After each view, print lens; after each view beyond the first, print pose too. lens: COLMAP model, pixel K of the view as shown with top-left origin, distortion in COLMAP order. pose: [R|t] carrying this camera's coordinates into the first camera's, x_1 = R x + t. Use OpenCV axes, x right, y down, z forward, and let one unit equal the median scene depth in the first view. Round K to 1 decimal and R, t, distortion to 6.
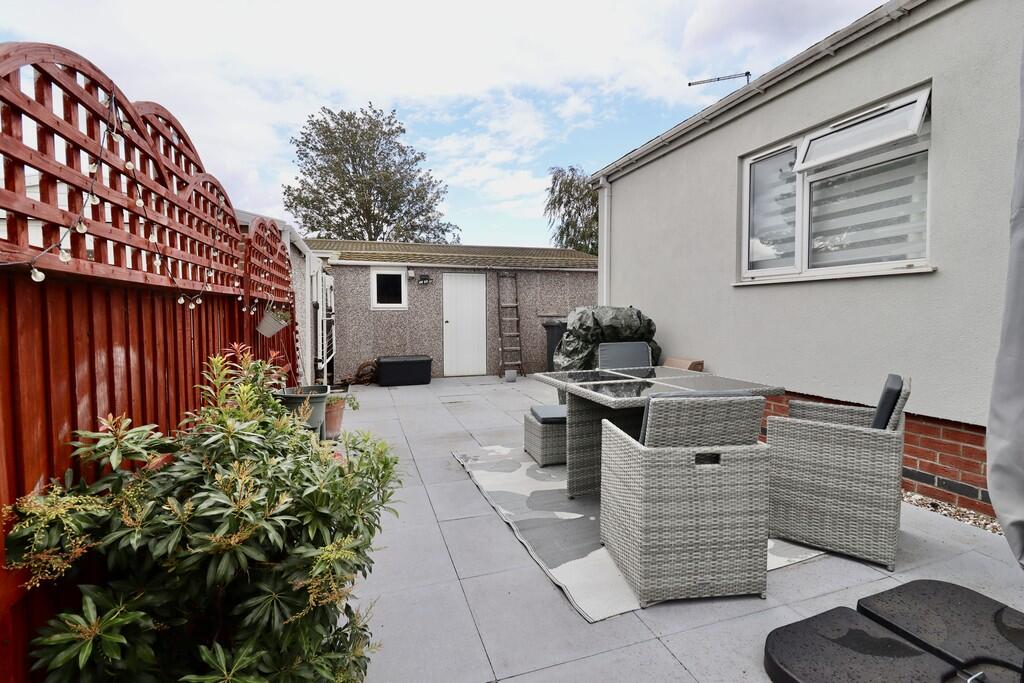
lens RADIAL K [[473.1, 0, 514.4], [0, 473.1, 338.5], [0, 0, 1]] dist [-0.004927, -0.008355]
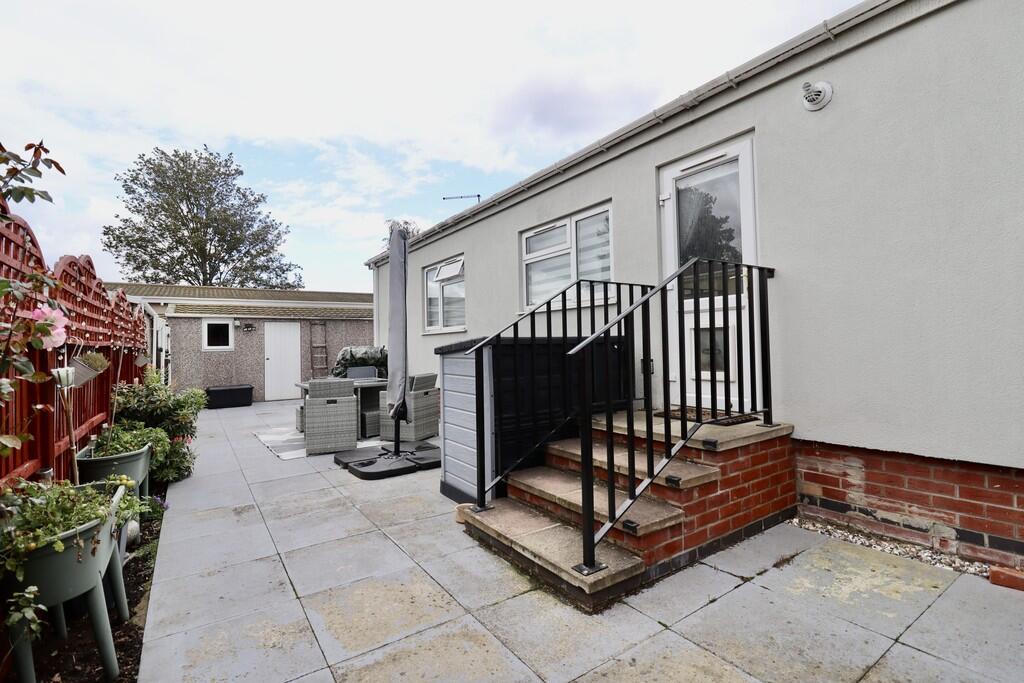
lens RADIAL K [[473.1, 0, 509.5], [0, 473.1, 339.4], [0, 0, 1]] dist [-0.004927, -0.008355]
pose [[0.961332, -0.009226, 0.275237, 0.049971], [0.030221, 0.996937, -0.072138, 0.008888], [-0.273728, 0.077666, 0.958666, -0.156243]]
